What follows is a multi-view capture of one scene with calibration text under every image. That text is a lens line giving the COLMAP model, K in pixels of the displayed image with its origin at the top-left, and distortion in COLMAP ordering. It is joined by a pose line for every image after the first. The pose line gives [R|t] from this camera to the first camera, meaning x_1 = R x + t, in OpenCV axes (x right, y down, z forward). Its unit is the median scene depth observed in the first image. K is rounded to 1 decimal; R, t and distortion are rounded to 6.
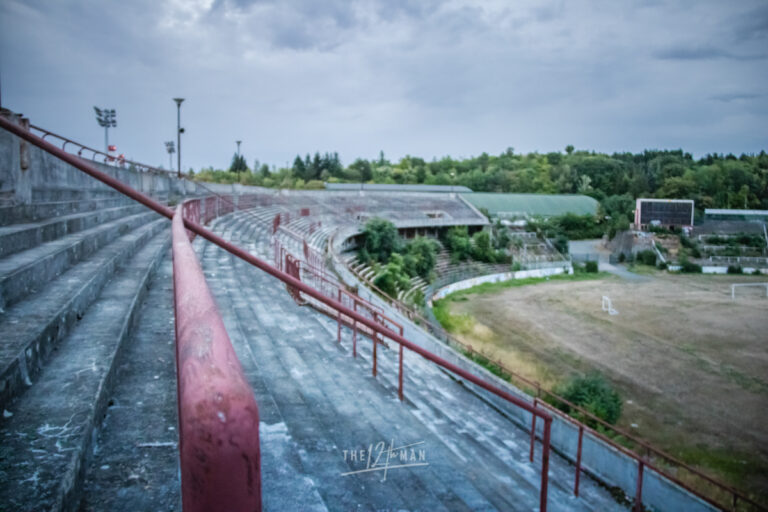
lens RADIAL K [[678.7, 0, 384.0], [0, 678.7, 256.0], [0, 0, 1]] dist [-0.014953, 0.005664]
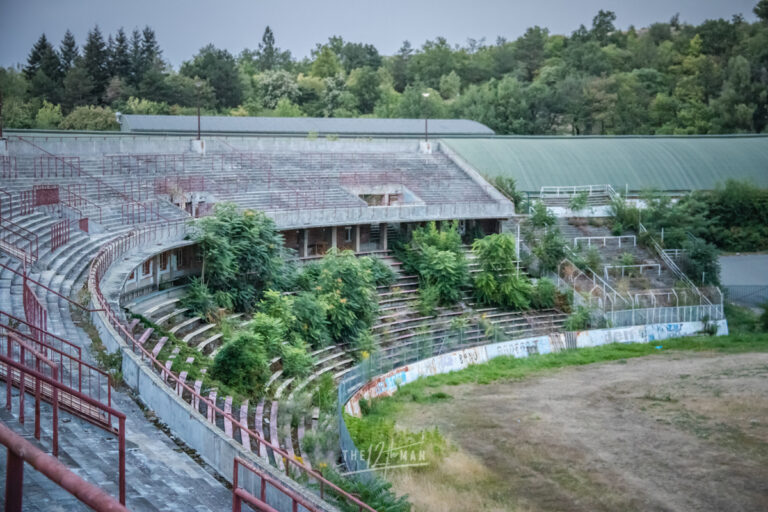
lens RADIAL K [[1811.0, 0, 384.0], [0, 1811.0, 256.0], [0, 0, 1]] dist [0.846990, 0.220975]
pose [[0.998704, -0.016219, 0.048244, 0.023268], [0.017391, 0.999561, -0.023974, 0.002152], [-0.047834, 0.024782, 0.998548, -0.099290]]
